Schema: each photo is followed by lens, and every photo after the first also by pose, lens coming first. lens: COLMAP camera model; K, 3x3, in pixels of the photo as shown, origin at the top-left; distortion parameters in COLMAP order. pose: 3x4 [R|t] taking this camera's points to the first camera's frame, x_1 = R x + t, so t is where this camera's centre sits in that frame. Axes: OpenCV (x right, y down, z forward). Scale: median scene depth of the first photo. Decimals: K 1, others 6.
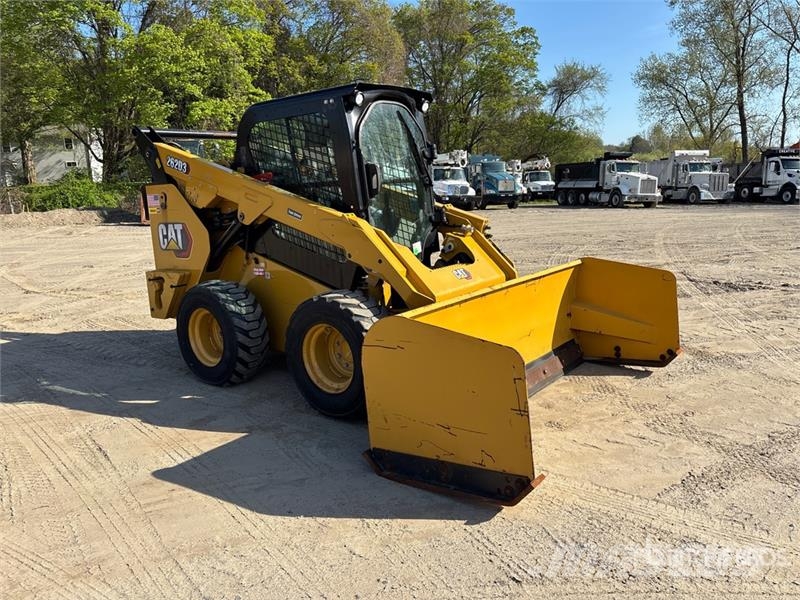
lens RADIAL K [[606.5, 0, 402.4], [0, 606.5, 299.1], [0, 0, 1]] dist [0.041275, -0.046920]
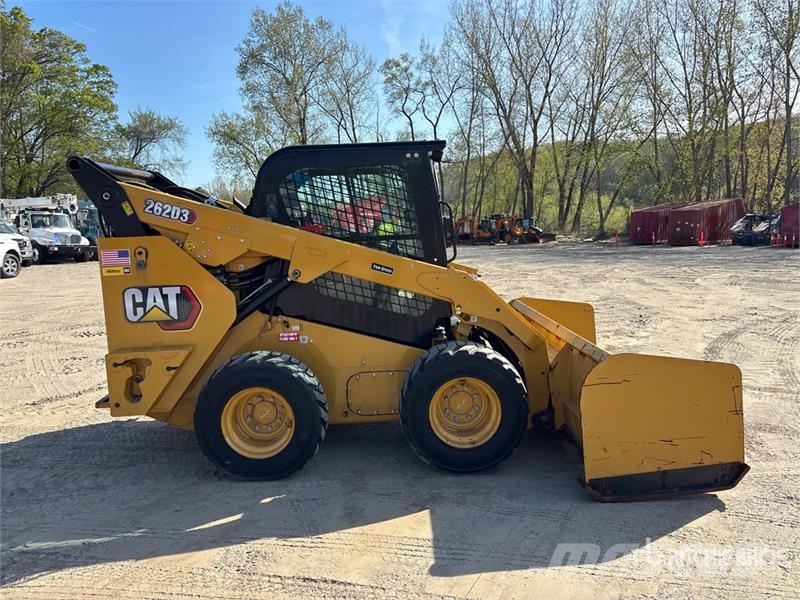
lens RADIAL K [[606.5, 0, 403.1], [0, 606.5, 298.0], [0, 0, 1]] dist [0.041275, -0.046920]
pose [[0.774981, -0.061487, 0.628986, -0.613003], [0.111746, 0.992906, -0.040622, -0.043695], [-0.622026, 0.101768, 0.776355, 0.210705]]
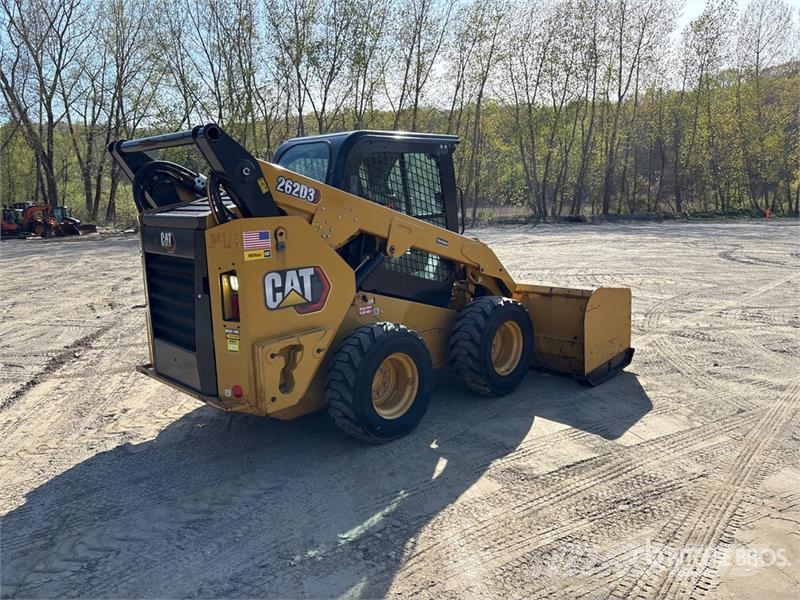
lens RADIAL K [[606.5, 0, 403.3], [0, 606.5, 303.6], [0, 0, 1]] dist [0.041275, -0.046920]
pose [[0.125287, -0.132436, 0.983242, -1.070095], [0.198639, 0.974332, 0.105925, -0.133170], [-0.972032, 0.182039, 0.148378, 0.760757]]
